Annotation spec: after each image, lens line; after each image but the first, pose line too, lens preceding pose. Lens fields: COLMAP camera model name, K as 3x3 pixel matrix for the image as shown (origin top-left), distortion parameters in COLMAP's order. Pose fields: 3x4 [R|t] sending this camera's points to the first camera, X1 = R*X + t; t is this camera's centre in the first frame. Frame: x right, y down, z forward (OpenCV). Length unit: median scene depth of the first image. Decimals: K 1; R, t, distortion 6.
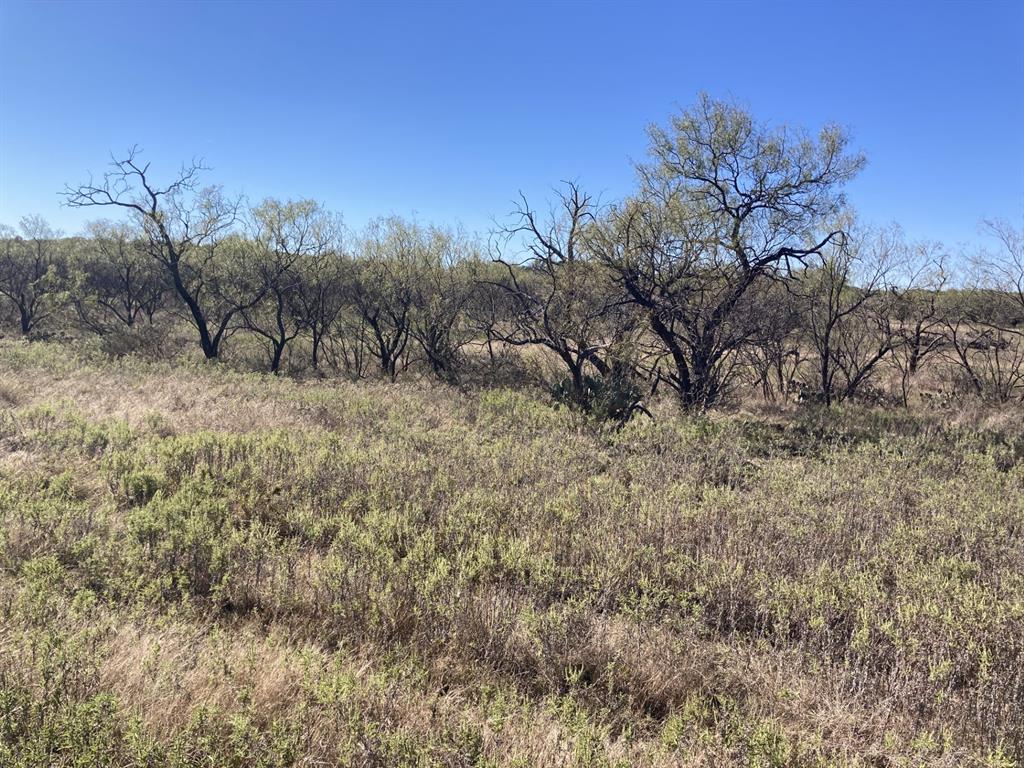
lens RADIAL K [[871.7, 0, 511.9], [0, 871.7, 384.2], [0, 0, 1]] dist [0.029364, -0.018796]
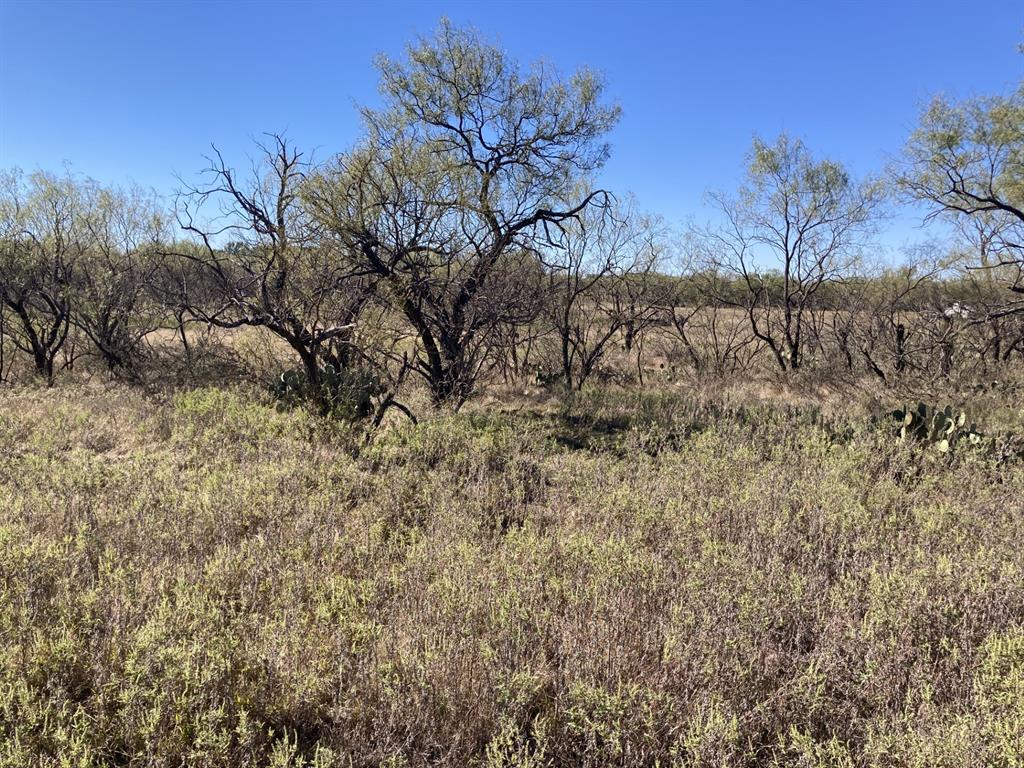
lens RADIAL K [[871.7, 0, 511.3], [0, 871.7, 388.7], [0, 0, 1]] dist [0.029364, -0.018796]
pose [[0.943656, -0.050456, 0.327058, -0.008188], [0.043903, 0.998660, 0.027395, -0.003398], [-0.328002, -0.011492, 0.944607, 0.178491]]
